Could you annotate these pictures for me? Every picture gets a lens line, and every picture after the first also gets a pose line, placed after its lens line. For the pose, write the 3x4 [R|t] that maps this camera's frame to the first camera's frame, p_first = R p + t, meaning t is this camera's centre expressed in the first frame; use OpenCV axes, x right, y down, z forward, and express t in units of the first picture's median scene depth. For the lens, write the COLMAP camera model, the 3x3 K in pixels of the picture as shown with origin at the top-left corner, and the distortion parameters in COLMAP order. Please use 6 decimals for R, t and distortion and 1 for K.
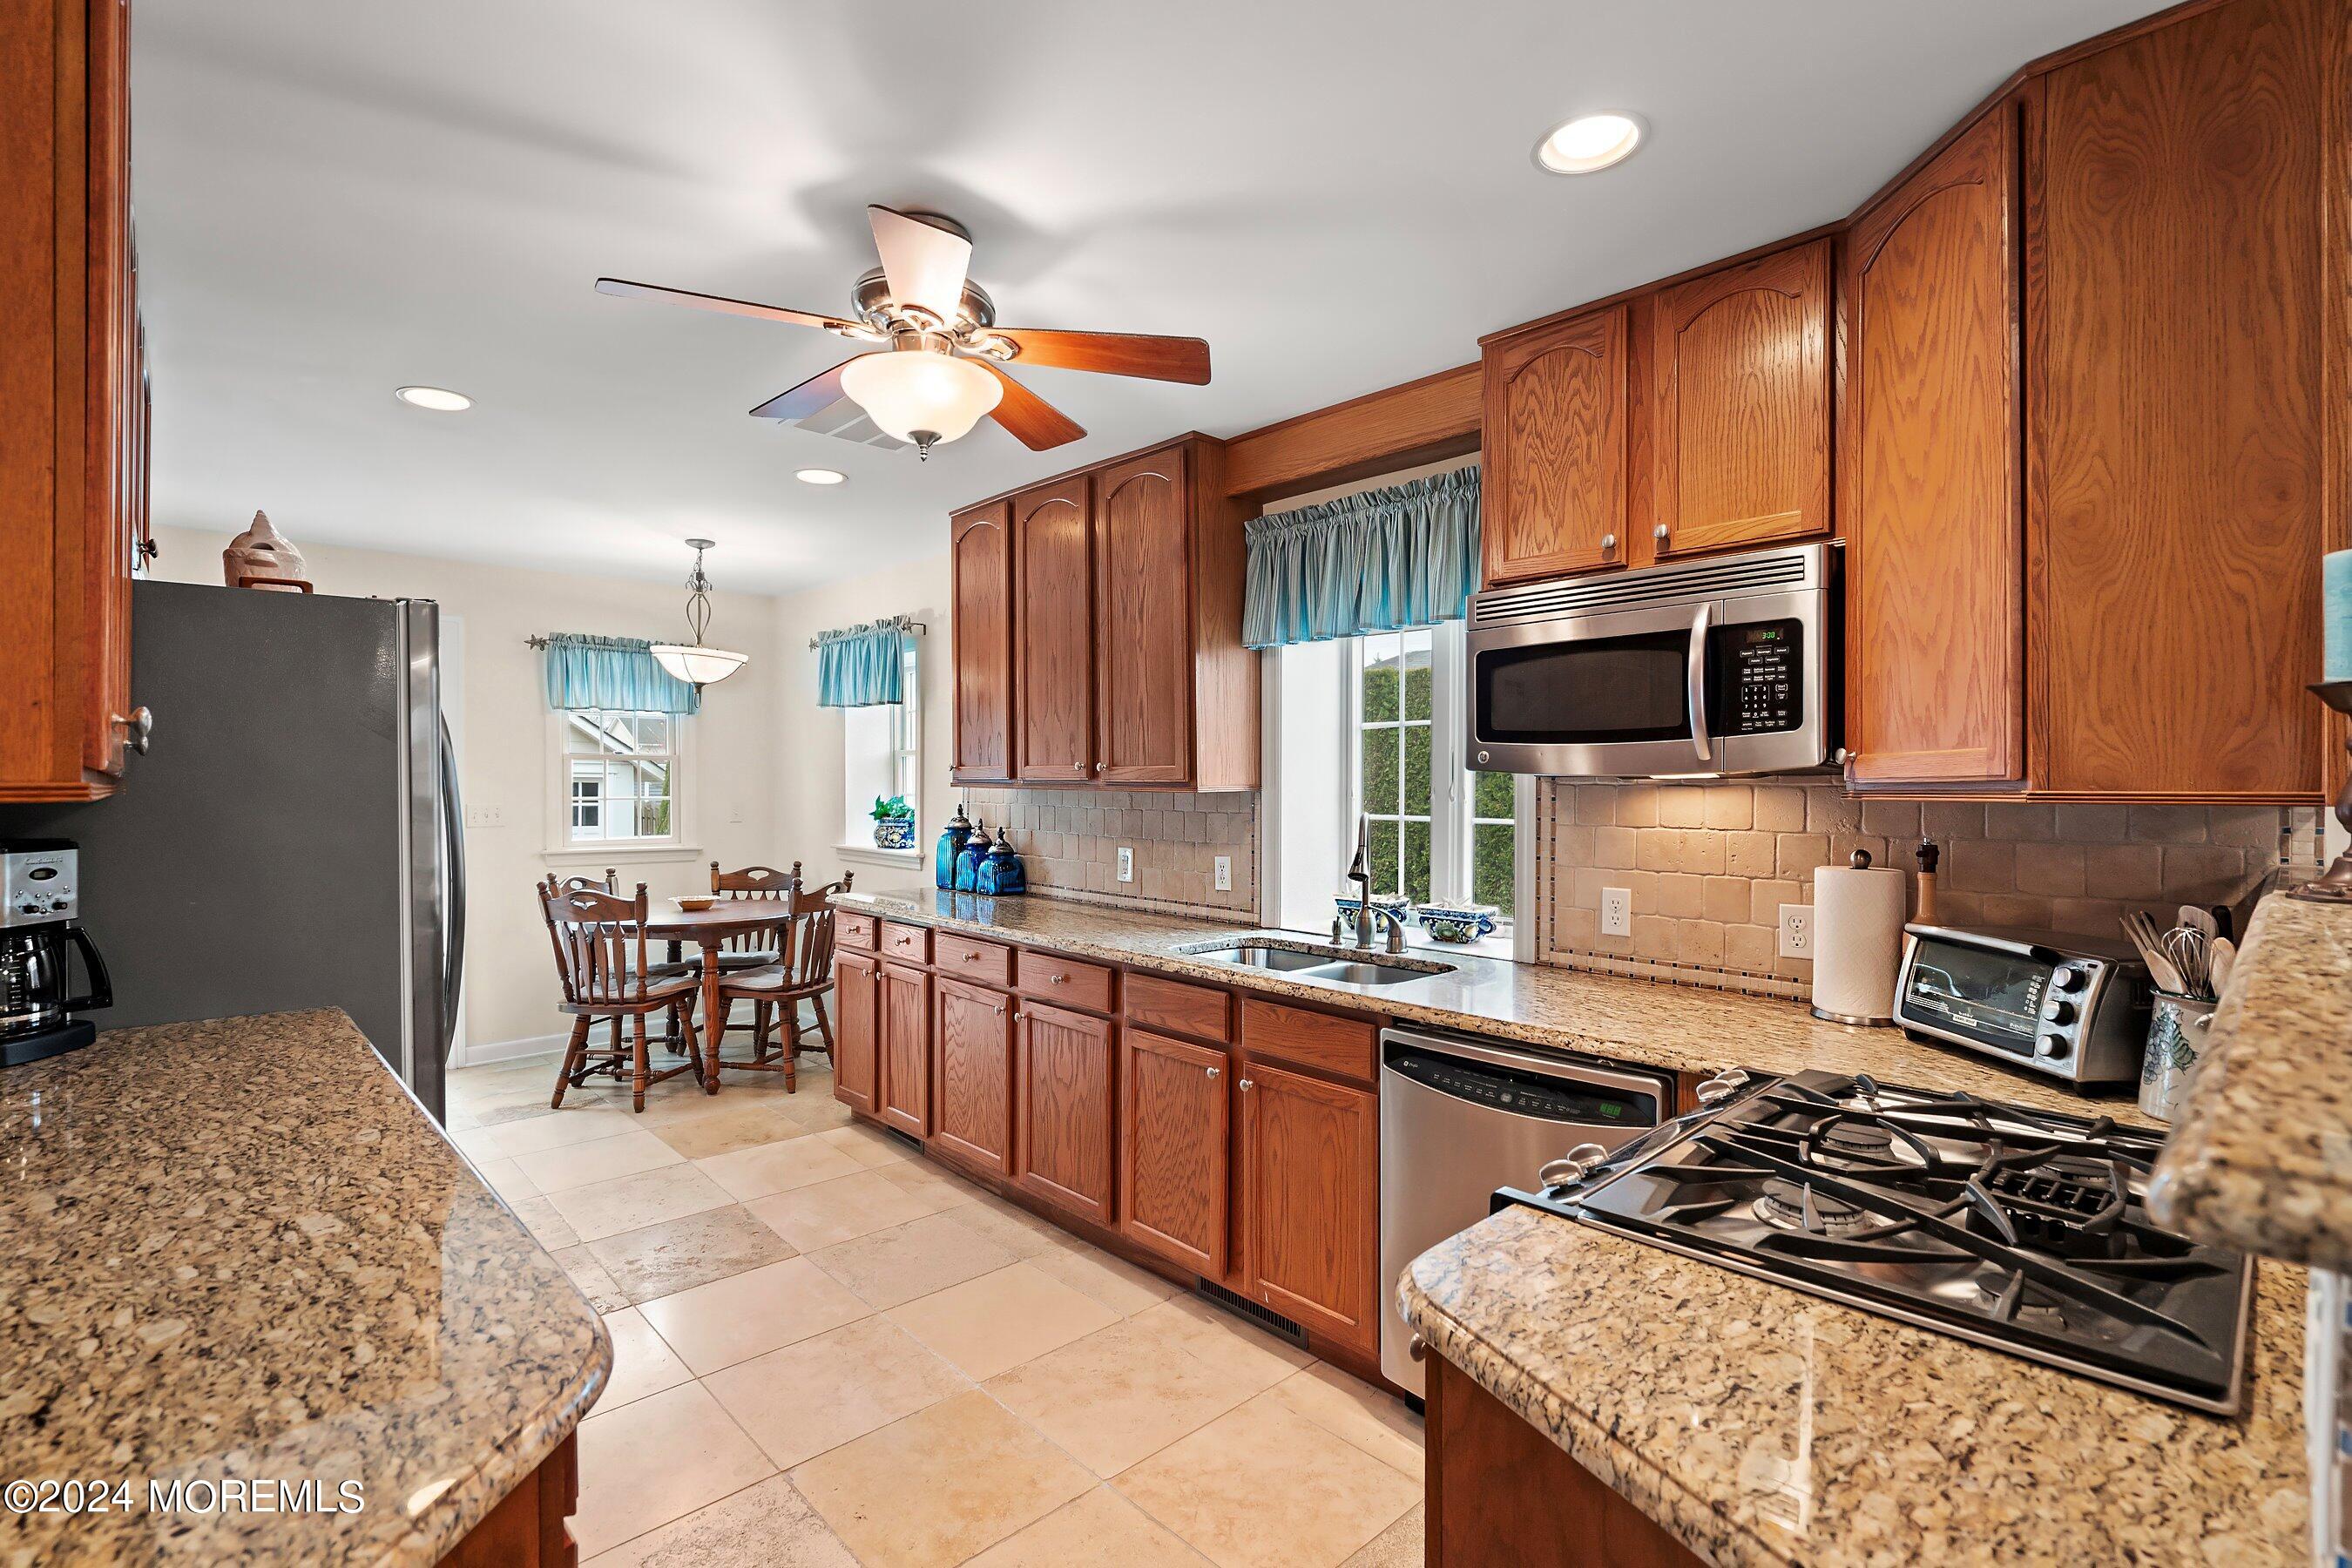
lens RADIAL K [[1087.7, 0, 1164.4], [0, 1087.7, 780.0], [0, 0, 1]] dist [-0.001037, 0.000408]
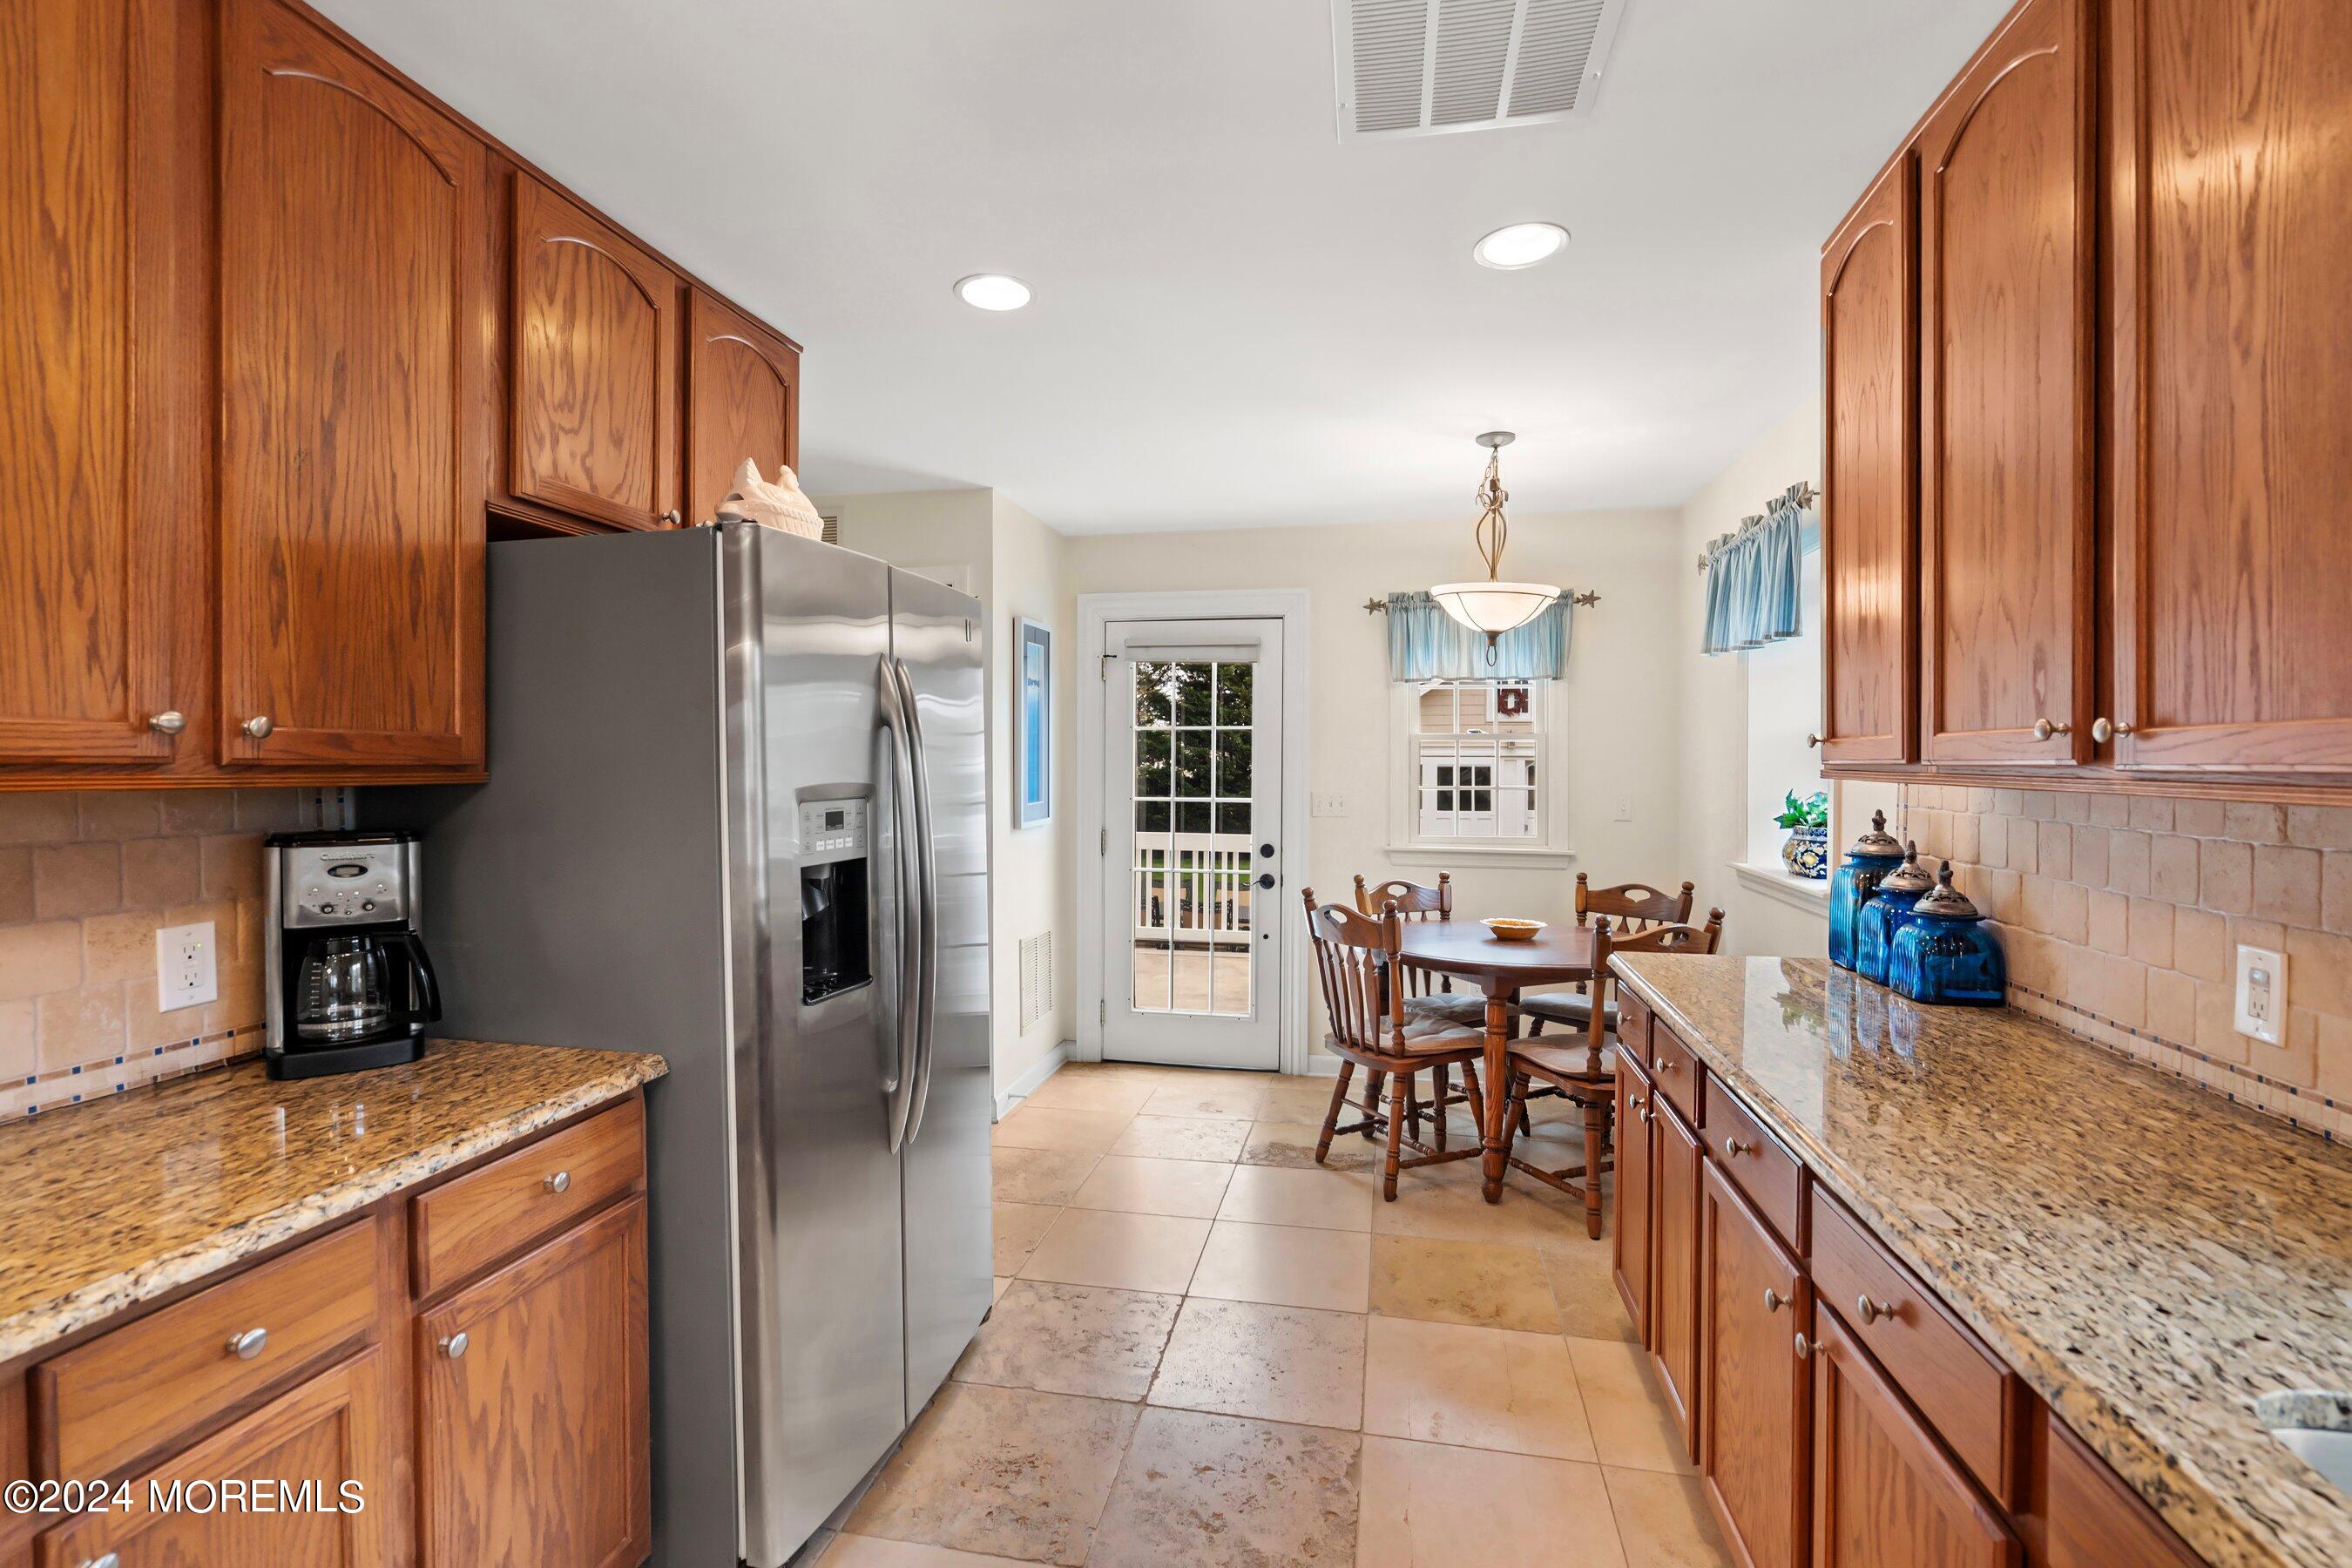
lens RADIAL K [[1087.7, 0, 1164.4], [0, 1087.7, 780.0], [0, 0, 1]] dist [-0.001037, 0.000408]
pose [[0.579816, 0.011035, -0.814673, 0.043591], [0.001049, 0.999897, 0.014290, -0.000583], [0.814747, -0.009140, 0.579745, 0.433871]]
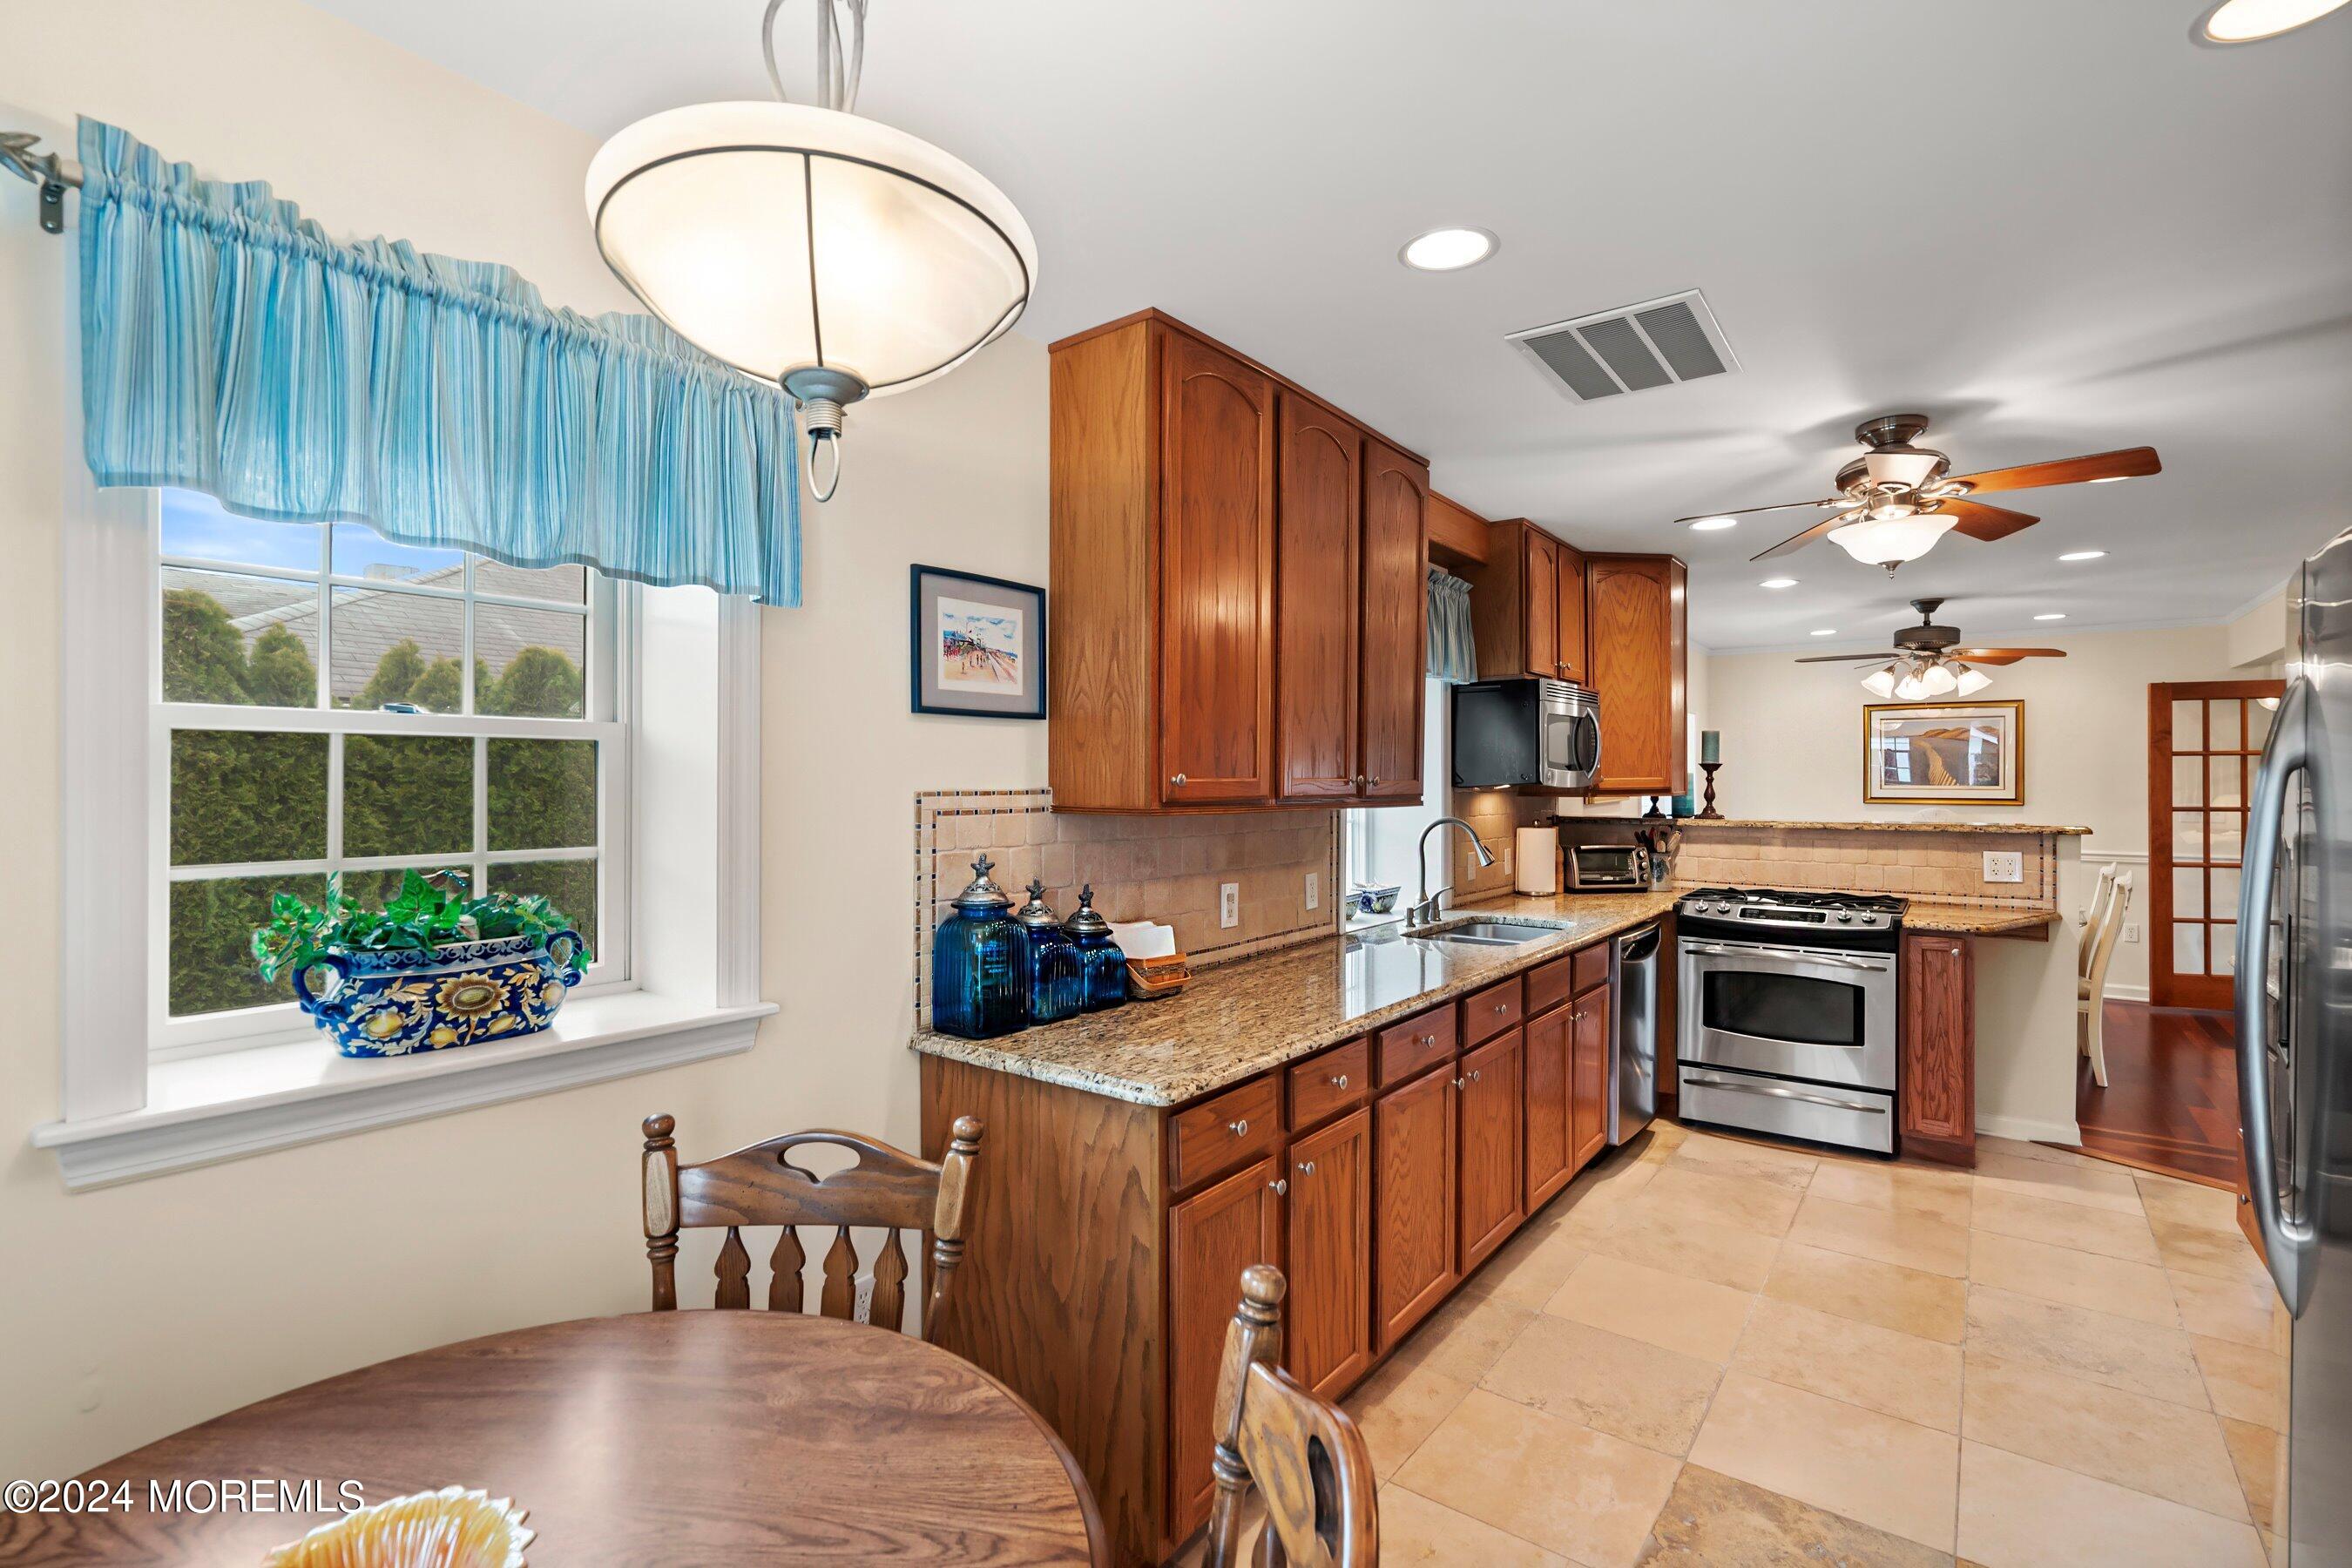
lens RADIAL K [[1087.7, 0, 1164.4], [0, 1087.7, 780.0], [0, 0, 1]] dist [-0.001037, 0.000408]
pose [[-0.176714, 0.002599, 0.984259, -0.714811], [0.003158, 0.999993, -0.002074, -0.008940], [-0.984257, 0.002742, -0.176721, 1.067749]]
